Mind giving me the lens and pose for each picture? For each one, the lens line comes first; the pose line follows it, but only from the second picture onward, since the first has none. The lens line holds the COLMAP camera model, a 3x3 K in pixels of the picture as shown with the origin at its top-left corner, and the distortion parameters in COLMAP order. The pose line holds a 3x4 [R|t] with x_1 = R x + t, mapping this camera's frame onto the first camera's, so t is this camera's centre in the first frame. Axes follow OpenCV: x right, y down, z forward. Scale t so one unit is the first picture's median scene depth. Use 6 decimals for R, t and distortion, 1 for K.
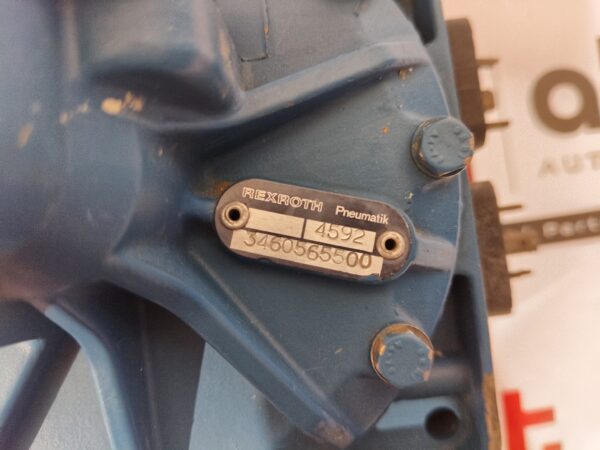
lens RADIAL K [[473.4, 0, 300.4], [0, 473.4, 223.2], [0, 0, 1]] dist [-0.041483, -0.049335]
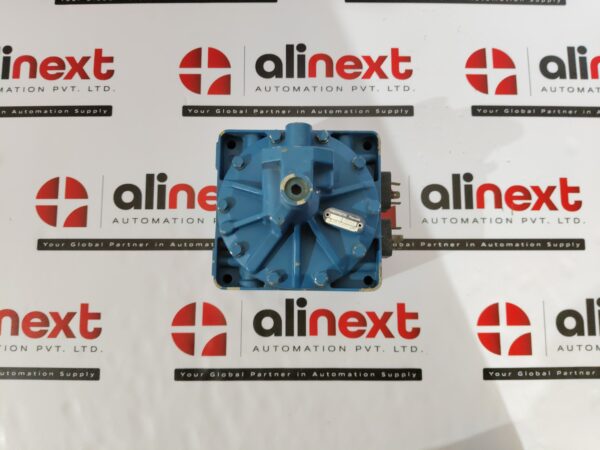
lens RADIAL K [[473.4, 0, 315.0], [0, 473.4, 226.2], [0, 0, 1]] dist [-0.041483, -0.049335]
pose [[0.986884, 0.143951, 0.073060, -0.580408], [-0.137373, 0.986580, -0.088252, 0.514421], [-0.084783, 0.077058, 0.993415, -3.555501]]
